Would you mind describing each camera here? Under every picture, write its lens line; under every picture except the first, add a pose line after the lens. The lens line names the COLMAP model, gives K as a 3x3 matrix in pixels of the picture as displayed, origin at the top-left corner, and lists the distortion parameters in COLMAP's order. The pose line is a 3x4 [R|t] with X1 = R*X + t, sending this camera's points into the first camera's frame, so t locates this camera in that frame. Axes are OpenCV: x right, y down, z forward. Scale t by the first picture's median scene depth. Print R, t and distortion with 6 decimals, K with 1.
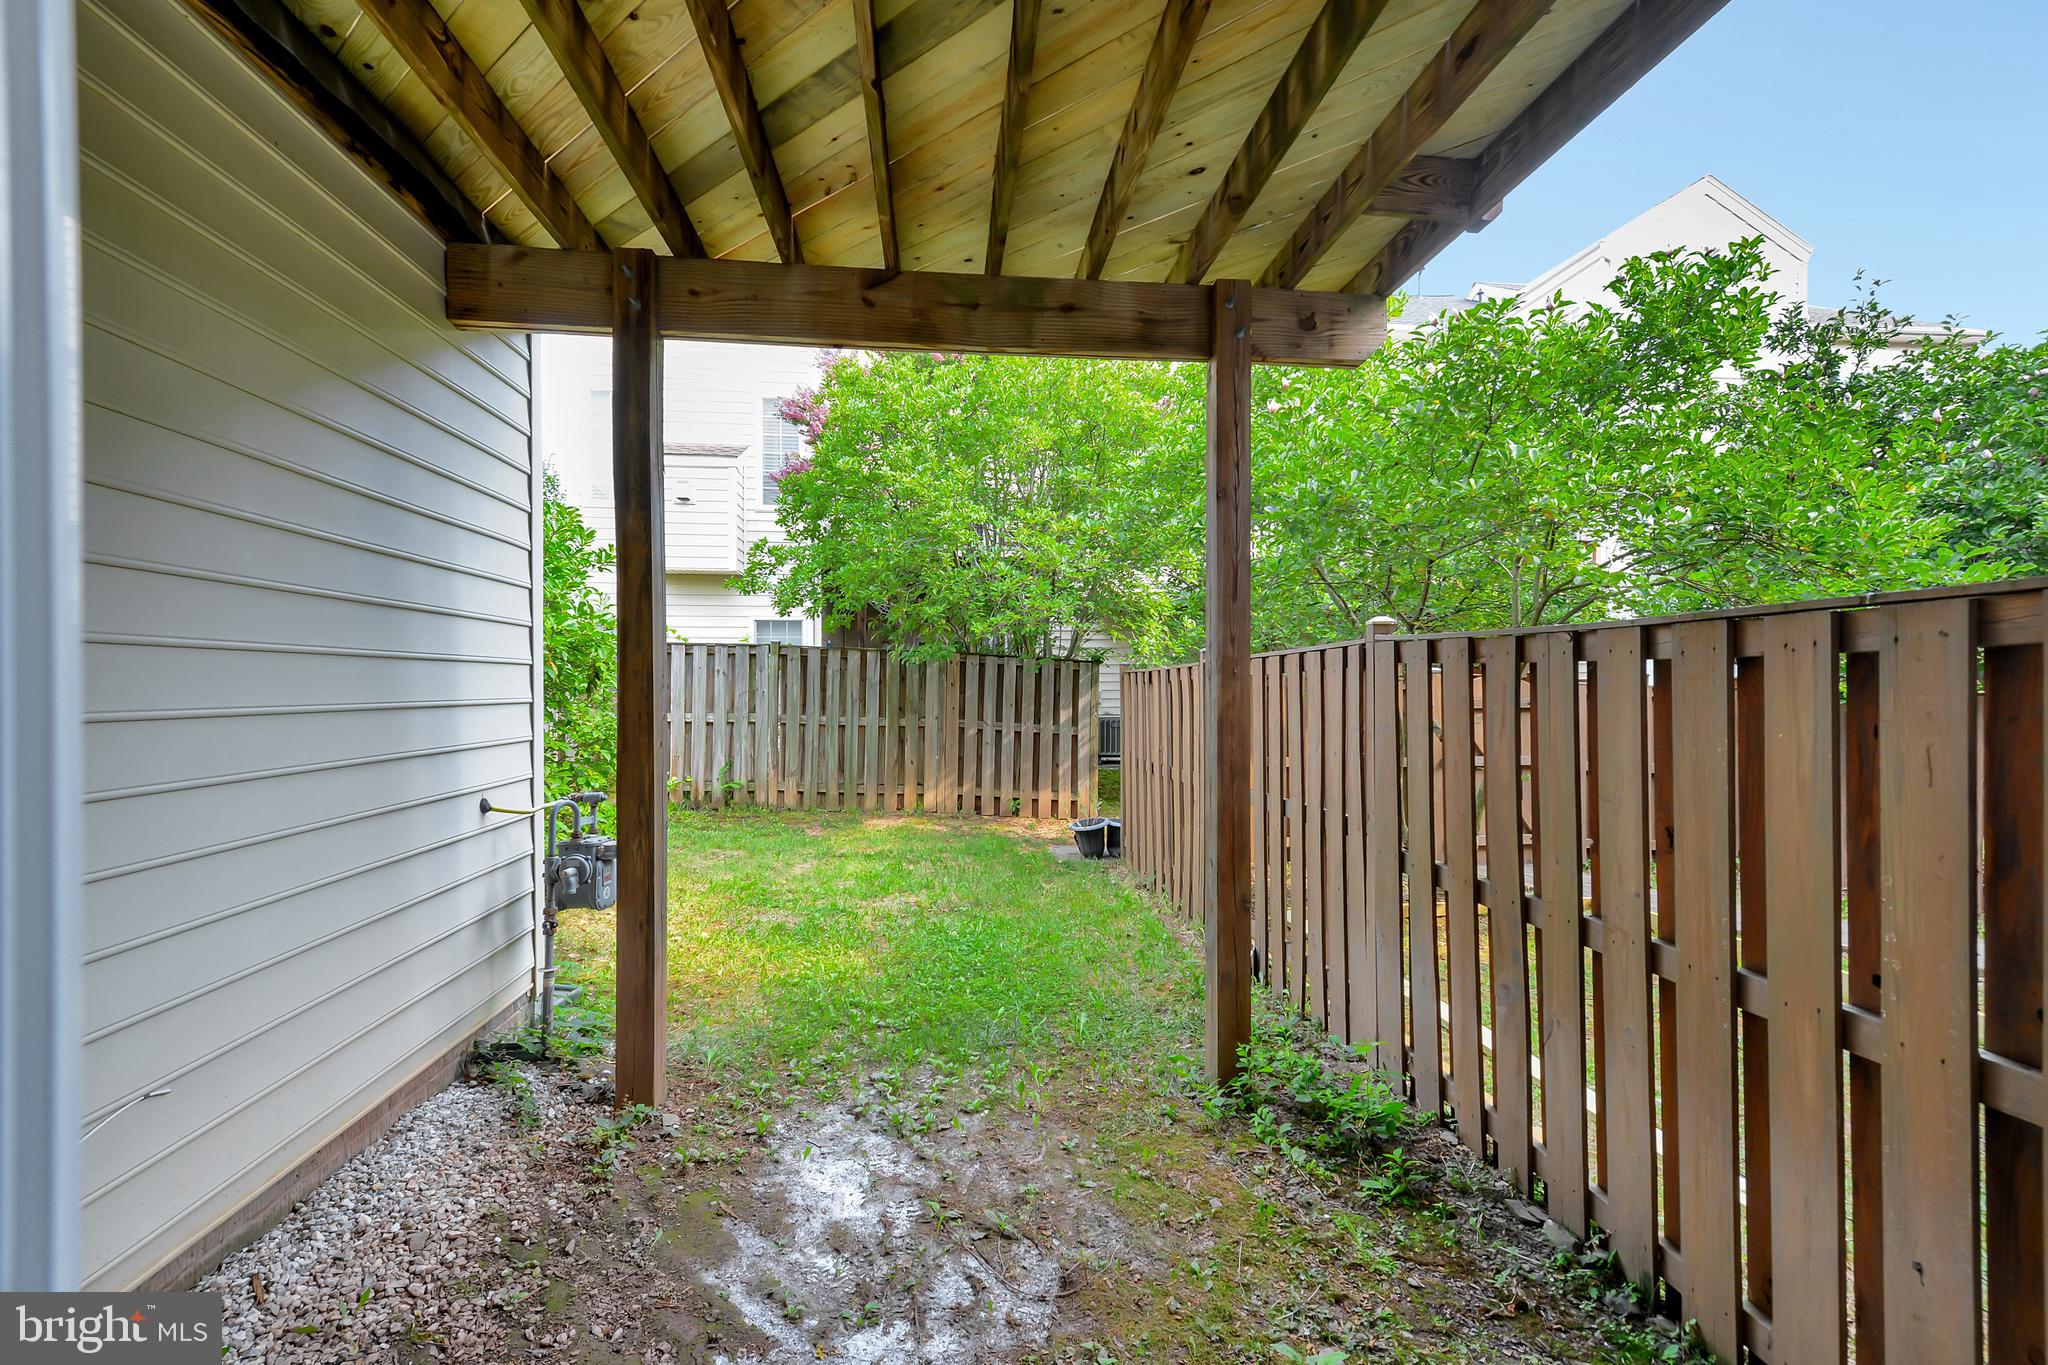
lens RADIAL K [[845.2, 0, 1015.1], [0, 845.2, 681.4], [0, 0, 1]] dist [0.002950, 0.000108]
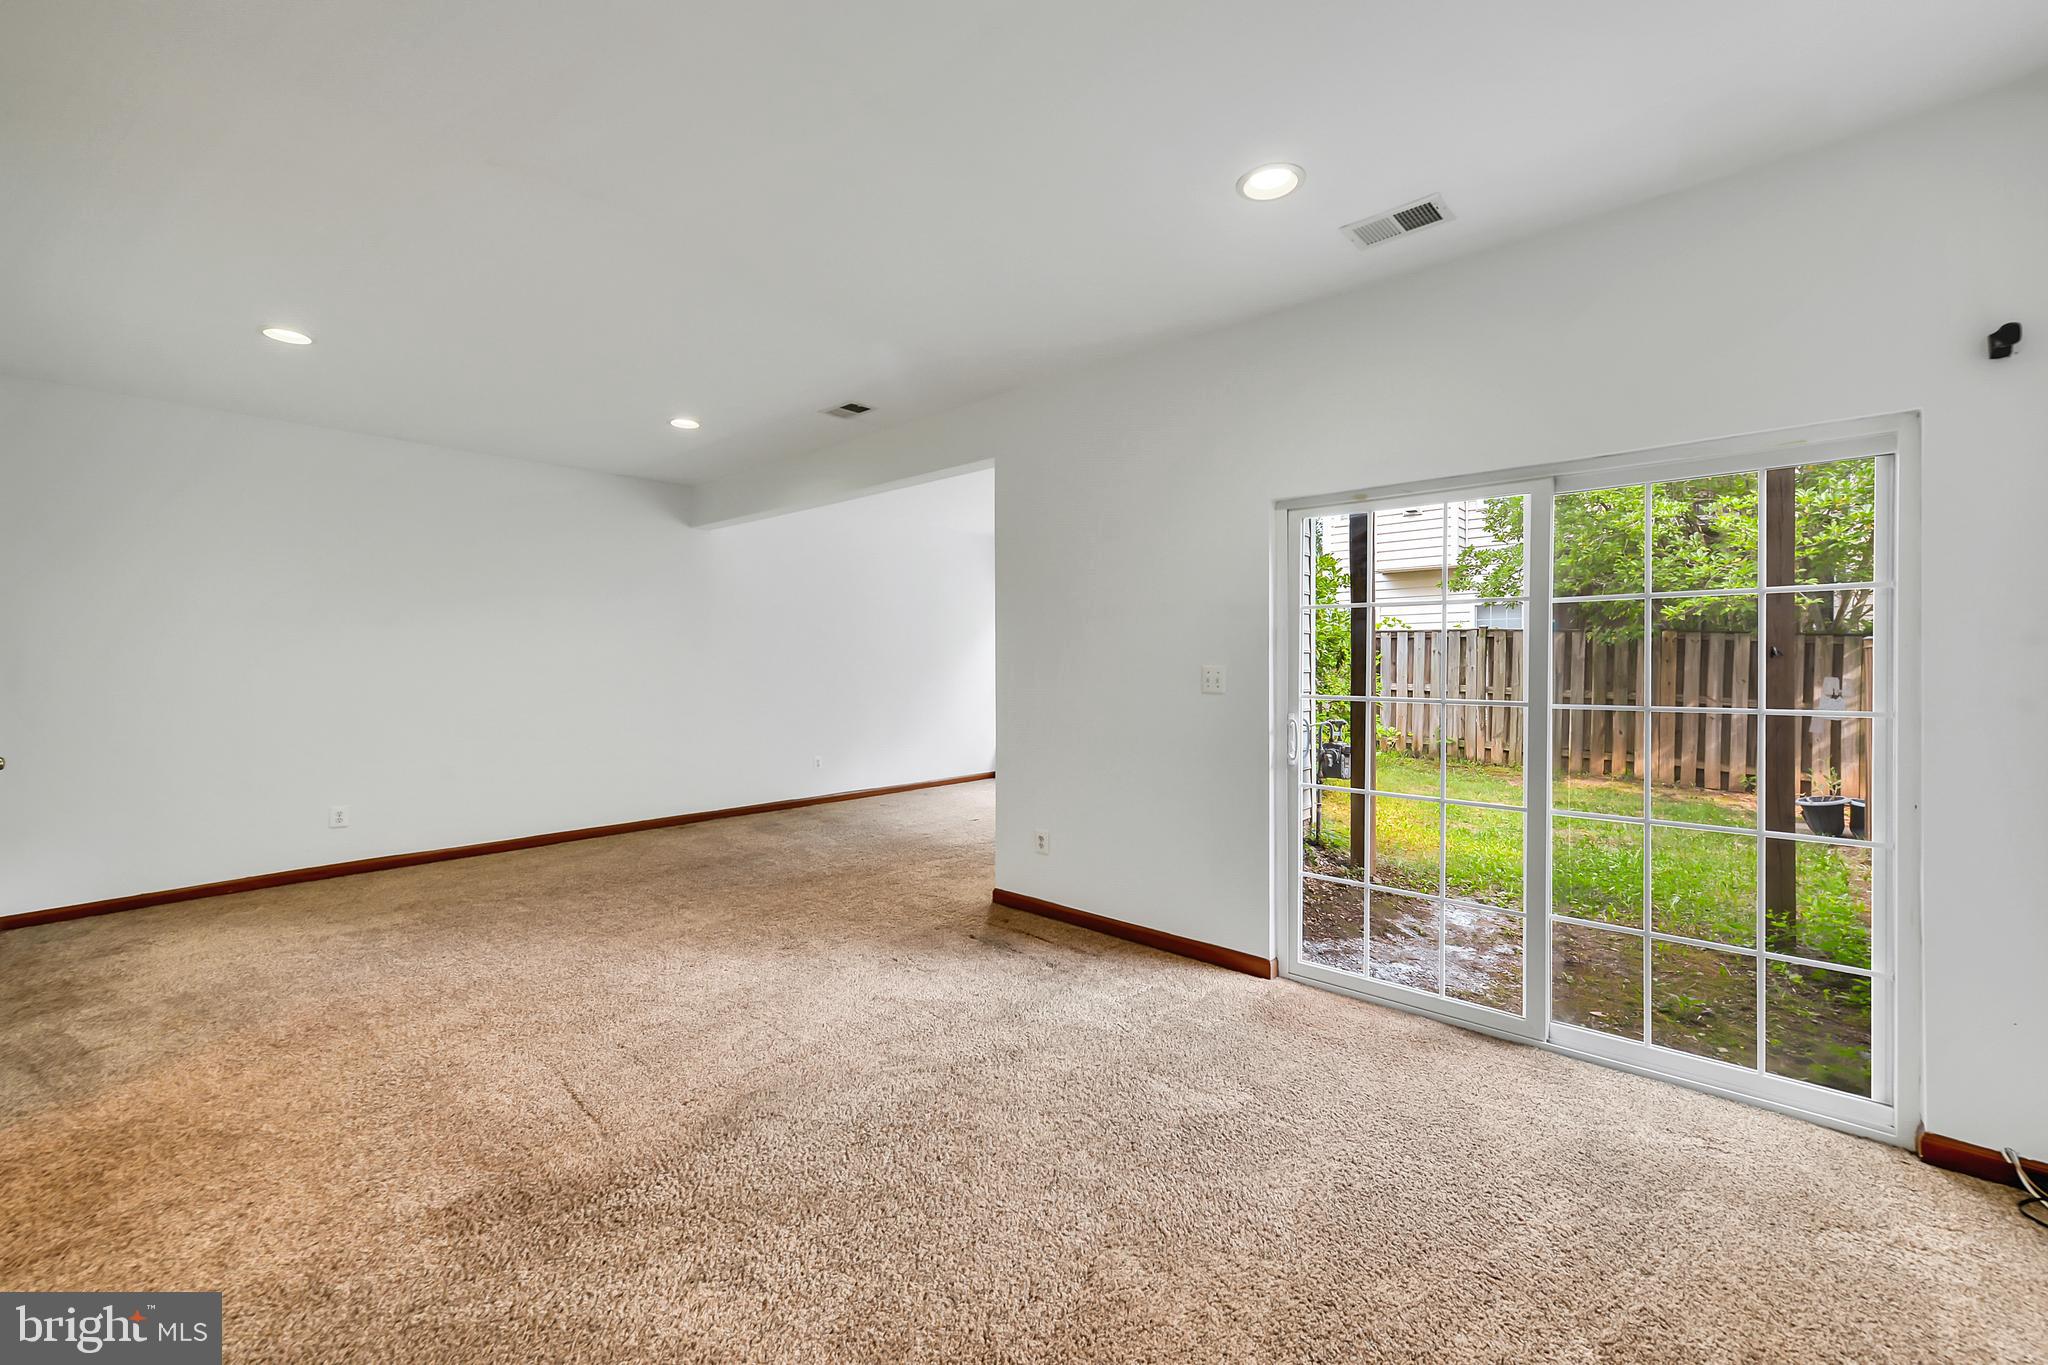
lens RADIAL K [[833.6, 0, 1015.0], [0, 833.6, 678.1], [0, 0, 1]] dist [0.004438, 0.000277]
pose [[0.670835, 0.008900, -0.741553, 0.160766], [0.008185, 0.999778, 0.019403, -0.001840], [0.741561, -0.019086, 0.670614, -0.319688]]
